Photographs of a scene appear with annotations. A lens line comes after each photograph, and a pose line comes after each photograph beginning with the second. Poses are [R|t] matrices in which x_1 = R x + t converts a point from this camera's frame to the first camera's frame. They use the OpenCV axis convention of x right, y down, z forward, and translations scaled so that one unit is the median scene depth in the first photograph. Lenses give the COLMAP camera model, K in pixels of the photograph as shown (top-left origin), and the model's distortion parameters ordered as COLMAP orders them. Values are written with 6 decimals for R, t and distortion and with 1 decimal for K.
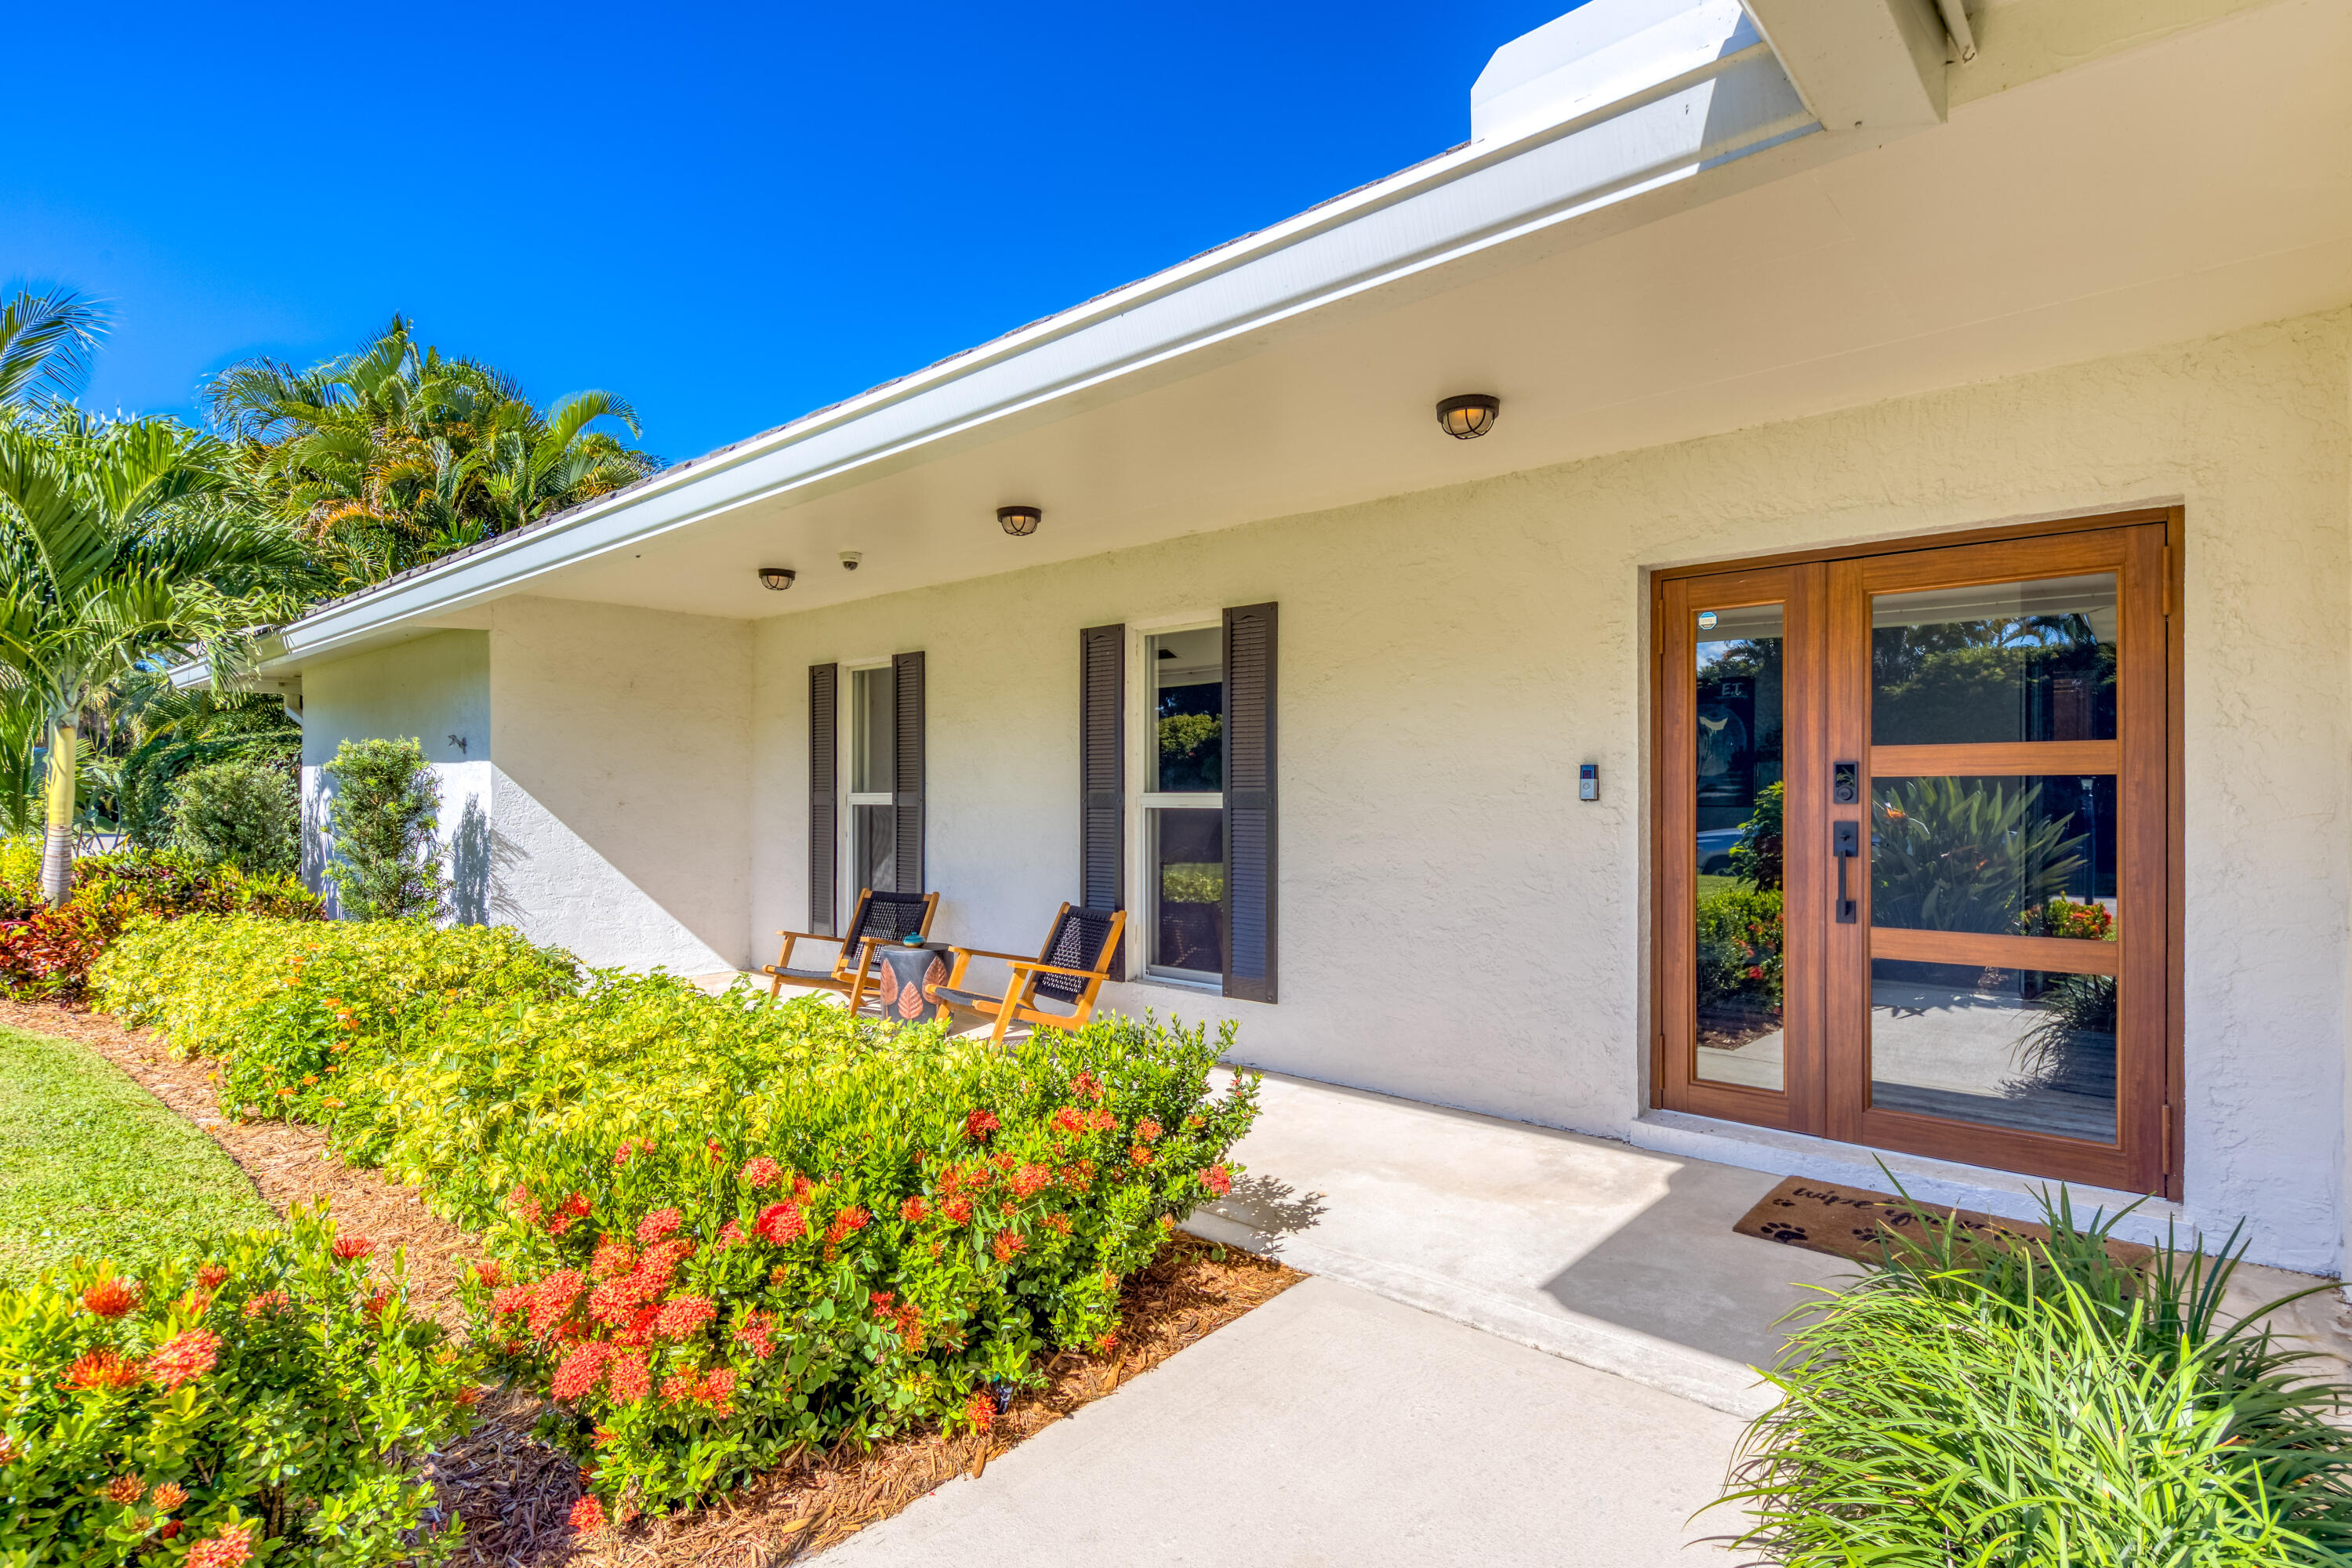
lens RADIAL K [[1155.5, 0, 1184.8], [0, 1155.5, 788.3], [0, 0, 1]] dist [0.012761, 0.000499]
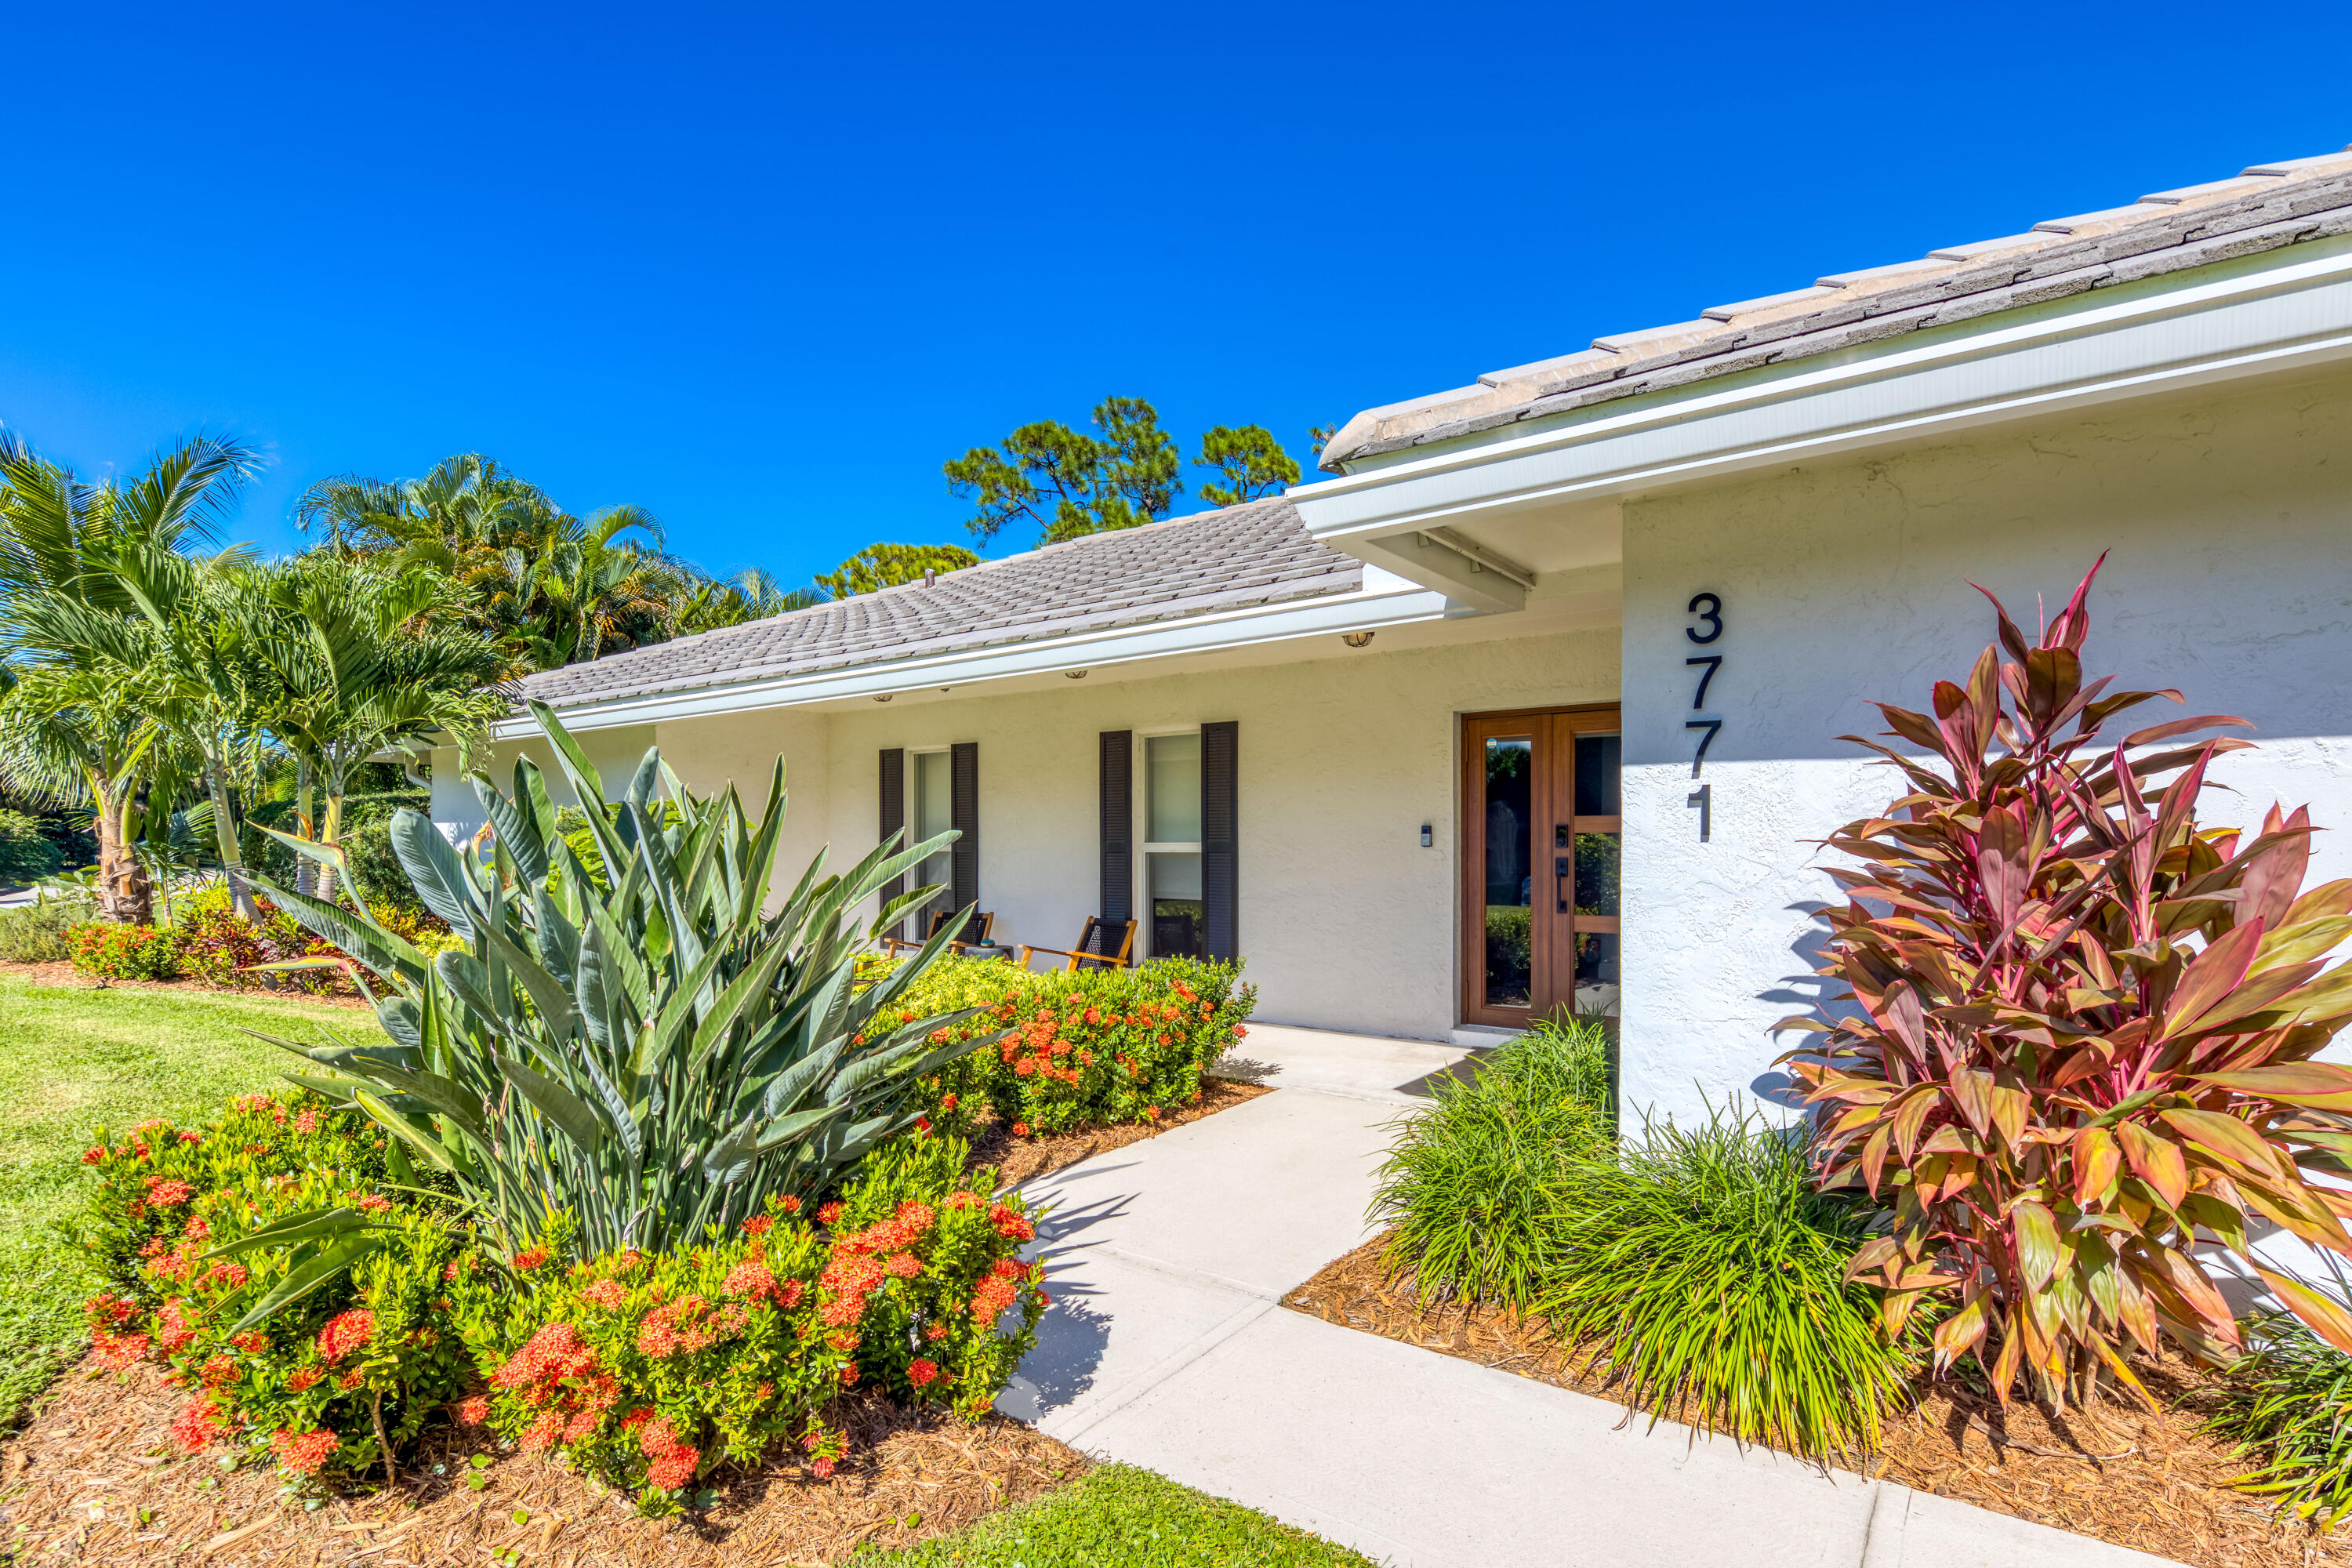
lens RADIAL K [[1155.5, 0, 1168.0], [0, 1155.5, 851.6], [0, 0, 1]] dist [0.012761, 0.000499]
pose [[0.996106, -0.002081, 0.088136, -0.187520], [0.001000, 0.999924, 0.012307, -0.003218], [-0.088155, -0.012171, 0.996032, -0.687662]]
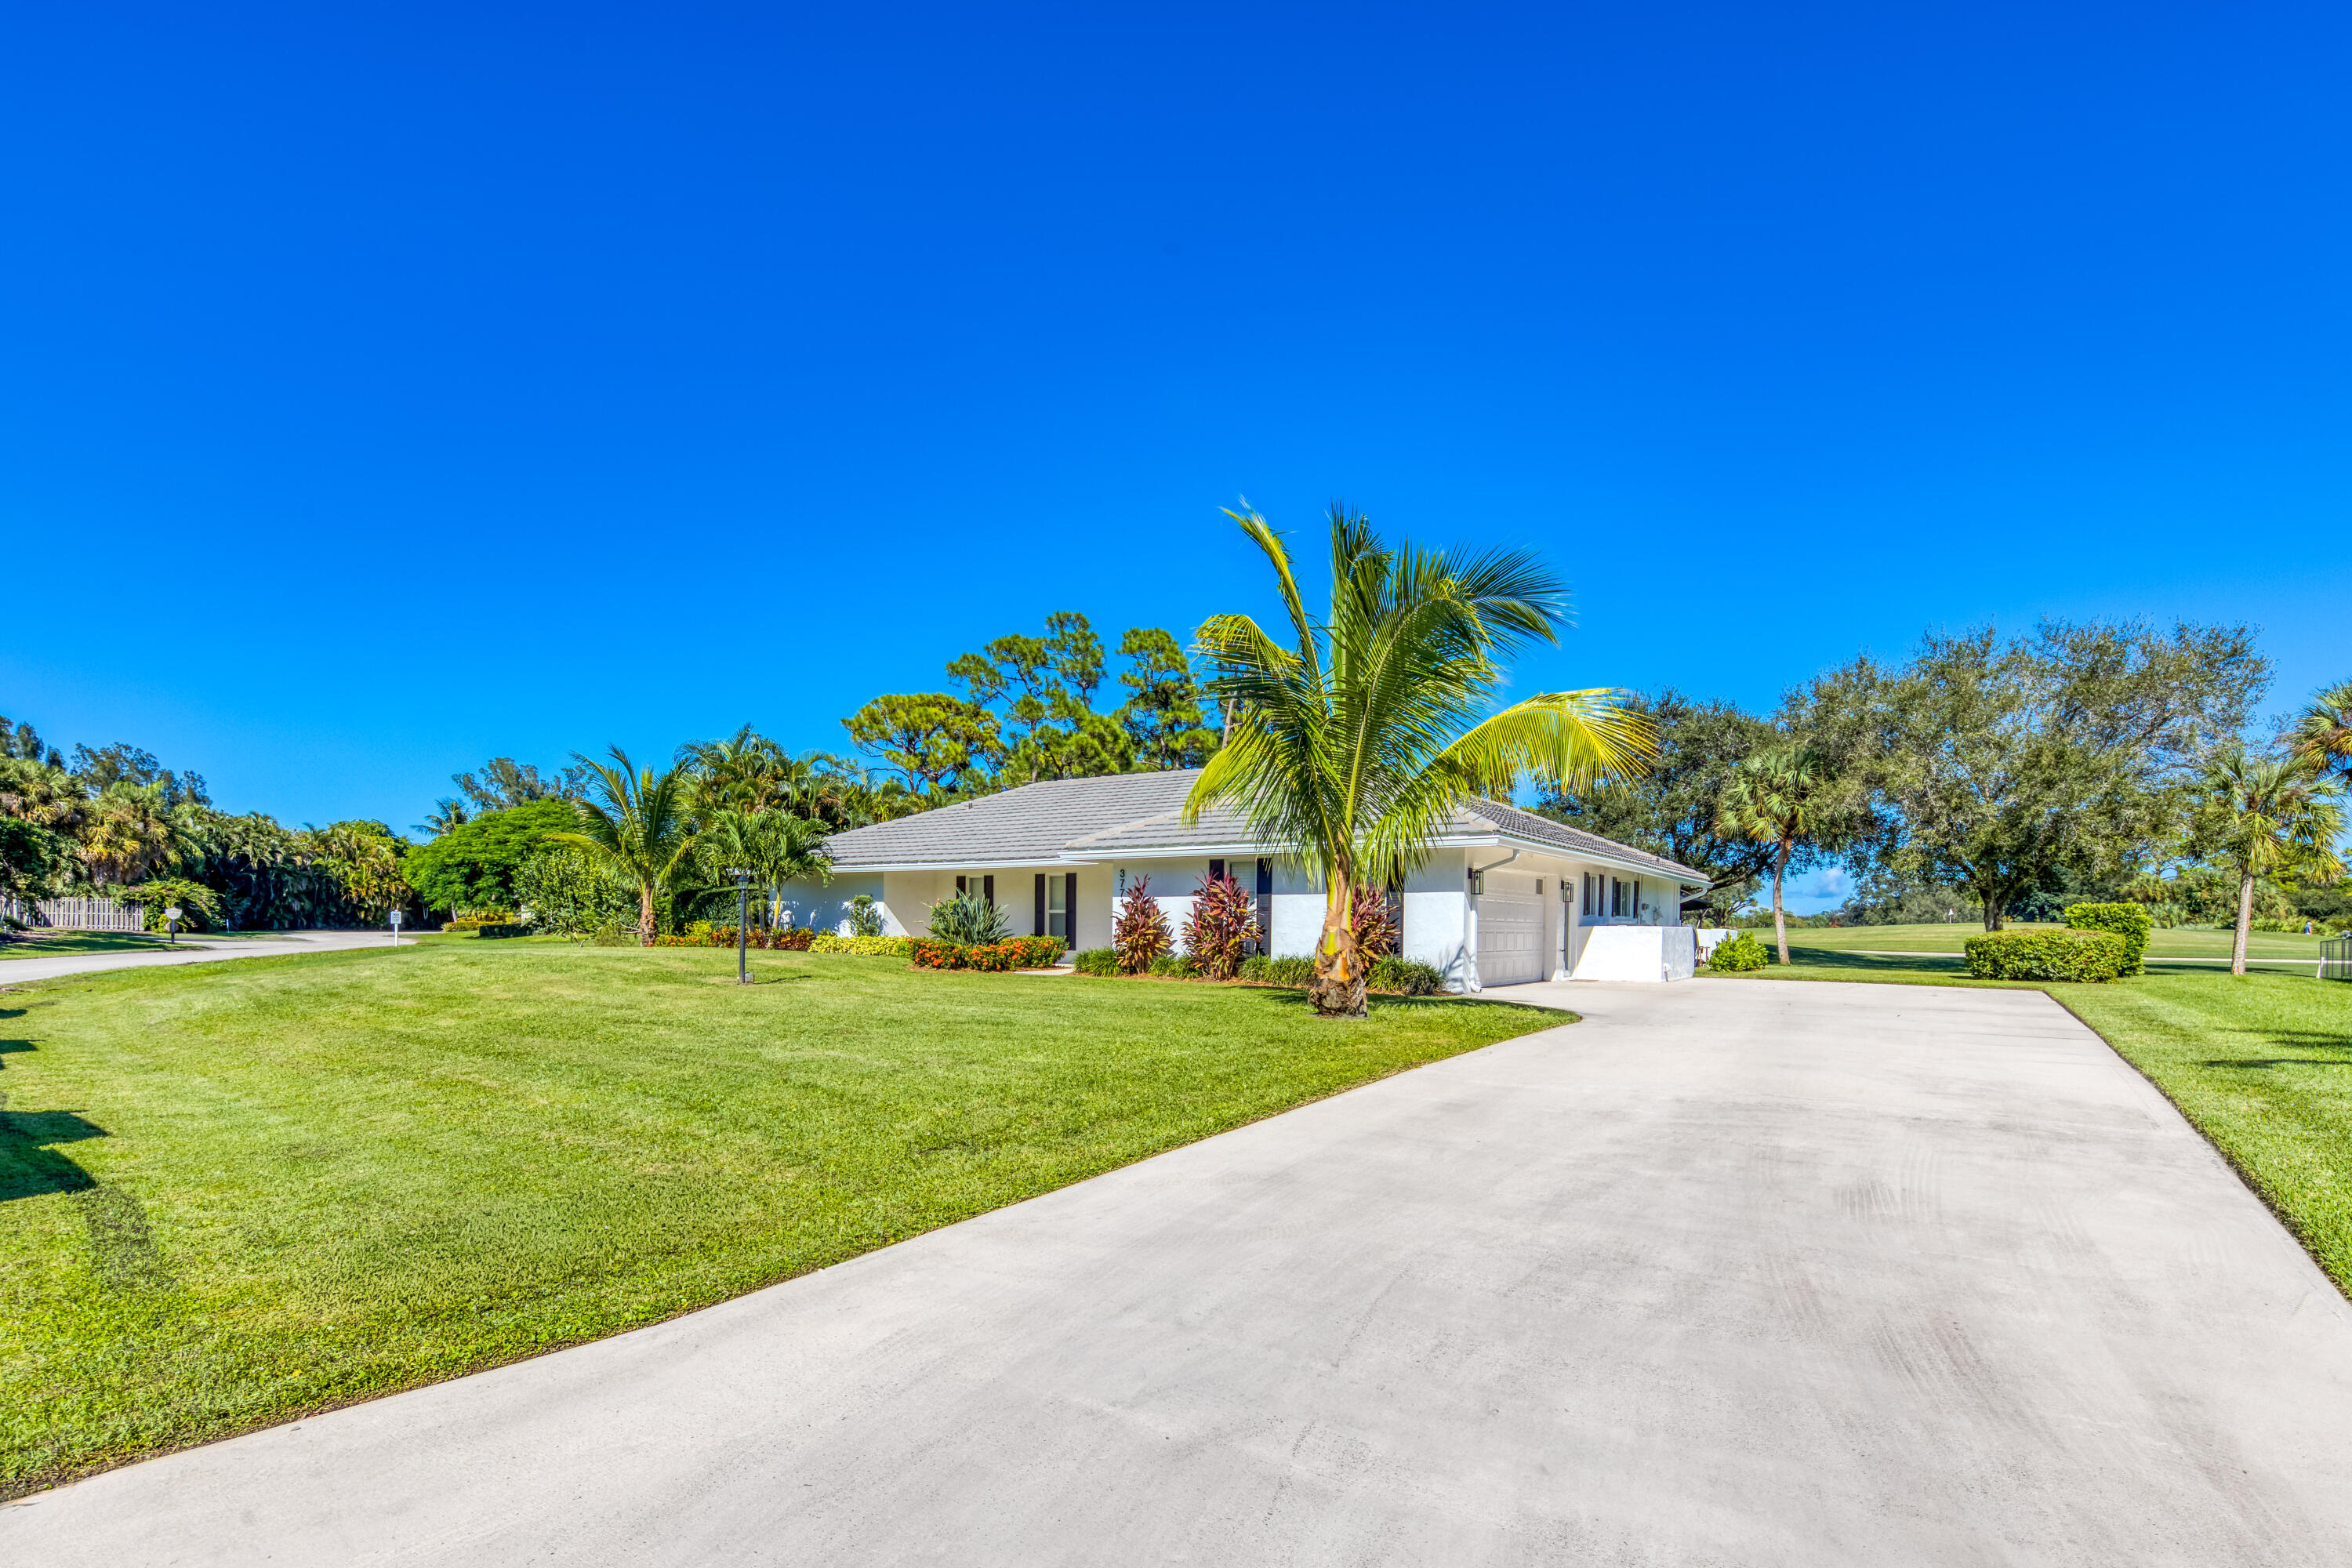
lens RADIAL K [[1155.5, 0, 1167.1], [0, 1155.5, 789.0], [0, 0, 1]] dist [0.012761, 0.000499]
pose [[0.991261, 0.029360, 0.128610, -0.249091], [-0.014970, 0.993657, -0.111455, 0.048332], [-0.131066, 0.108555, 0.985412, -5.258089]]
